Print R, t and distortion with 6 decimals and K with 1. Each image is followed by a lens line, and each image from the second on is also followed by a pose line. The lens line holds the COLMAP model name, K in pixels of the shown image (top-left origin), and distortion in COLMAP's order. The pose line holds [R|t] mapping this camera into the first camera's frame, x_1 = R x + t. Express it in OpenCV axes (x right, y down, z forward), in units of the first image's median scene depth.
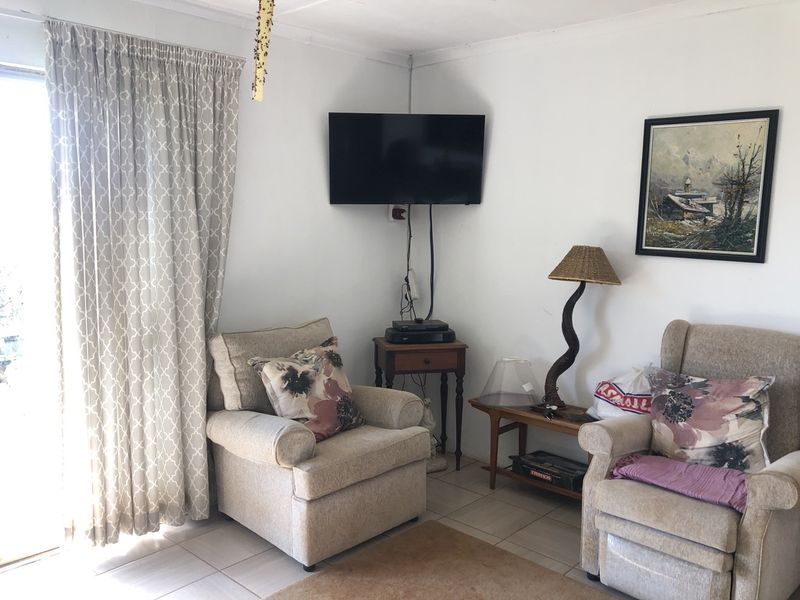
lens RADIAL K [[680.8, 0, 400.0], [0, 680.8, 300.0], [0, 0, 1]] dist [0.041652, 0.000322]
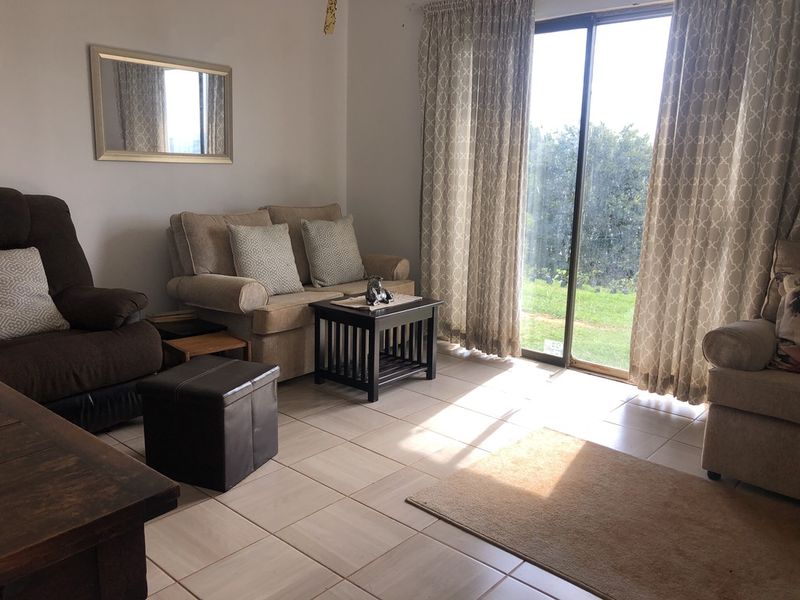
lens RADIAL K [[680.8, 0, 400.0], [0, 680.8, 300.0], [0, 0, 1]] dist [0.041652, 0.000322]
pose [[0.039684, 0.195276, -0.979945, 0.741796], [-0.161475, 0.969080, 0.186572, 0.040906], [0.986079, 0.150833, 0.069989, 0.455606]]
